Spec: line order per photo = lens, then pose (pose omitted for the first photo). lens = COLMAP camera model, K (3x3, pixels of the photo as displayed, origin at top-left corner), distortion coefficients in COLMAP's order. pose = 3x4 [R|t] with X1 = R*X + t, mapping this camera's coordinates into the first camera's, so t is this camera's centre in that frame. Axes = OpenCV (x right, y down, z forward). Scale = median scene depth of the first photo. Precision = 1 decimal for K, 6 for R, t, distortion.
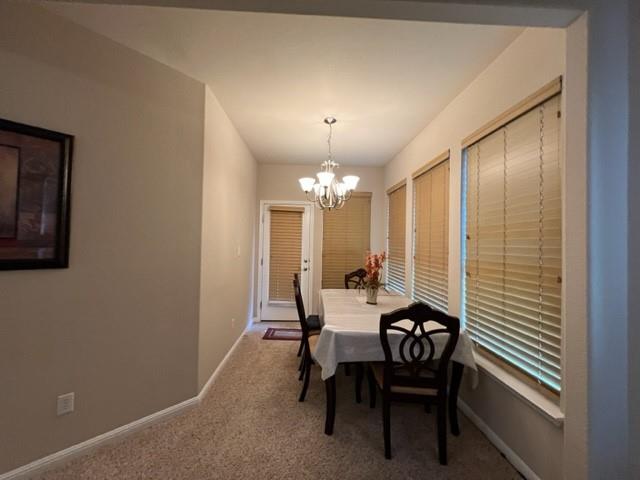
lens RADIAL K [[255.6, 0, 317.2], [0, 255.6, 236.5], [0, 0, 1]] dist [0.001901, -0.000072]
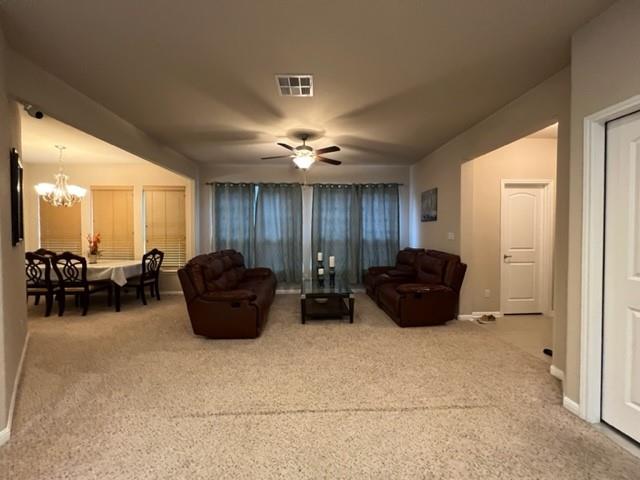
lens RADIAL K [[255.6, 0, 318.2], [0, 255.6, 236.9], [0, 0, 1]] dist [0.001901, -0.000072]
pose [[-0.014420, -0.040013, 0.999095, -2.476960], [-0.026438, 0.998865, 0.039622, -0.047830], [-0.999546, -0.025843, -0.015462, -0.811231]]
